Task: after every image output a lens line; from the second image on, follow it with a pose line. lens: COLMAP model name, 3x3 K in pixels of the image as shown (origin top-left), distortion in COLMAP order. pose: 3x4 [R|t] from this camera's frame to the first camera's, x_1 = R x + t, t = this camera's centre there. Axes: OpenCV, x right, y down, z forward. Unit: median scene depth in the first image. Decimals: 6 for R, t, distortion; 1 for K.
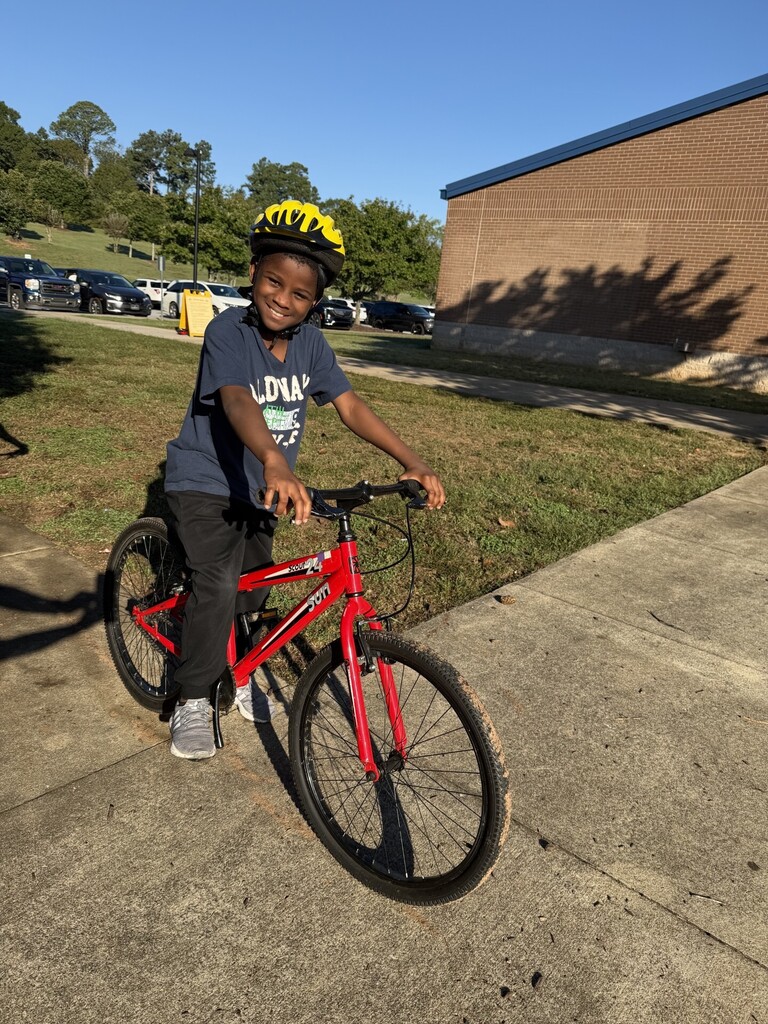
lens RADIAL K [[737.7, 0, 383.6], [0, 737.7, 514.8], [0, 0, 1]] dist [-0.012638, -0.008783]
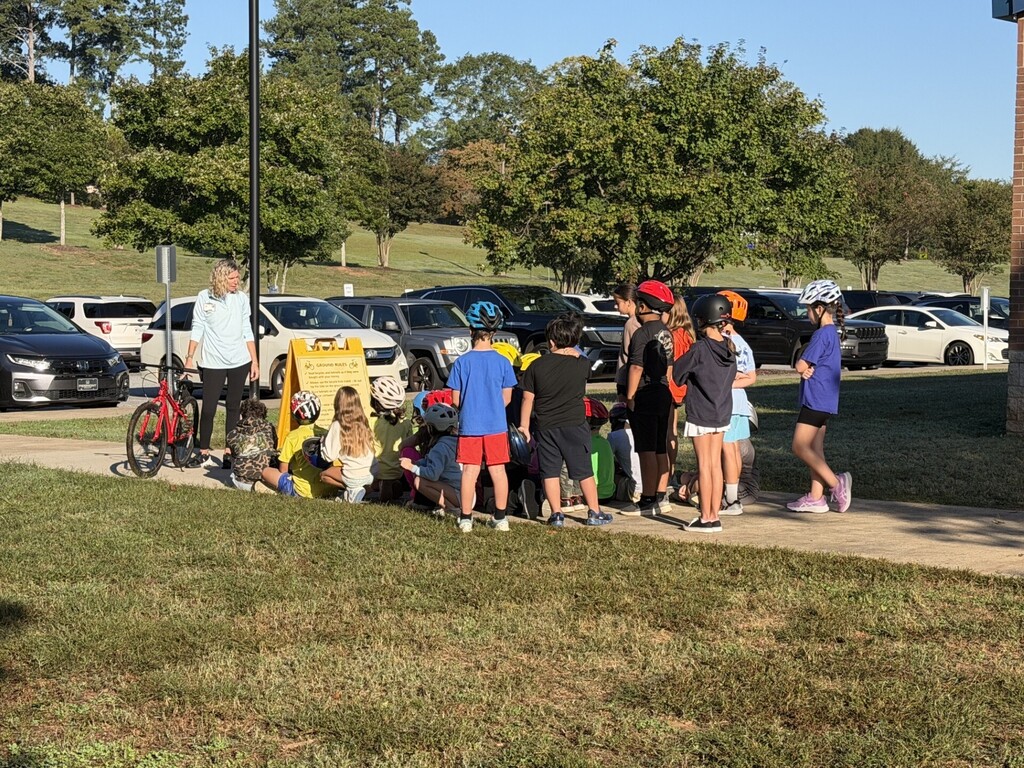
lens RADIAL K [[1741.2, 0, 512.1], [0, 1741.2, 383.6], [0, 0, 1]] dist [0.109068, 0.000000]
pose [[0.994694, -0.102676, 0.006466, -0.105894], [0.101730, 0.972274, -0.210559, -0.061730], [0.015332, 0.210099, 0.977560, 0.120761]]
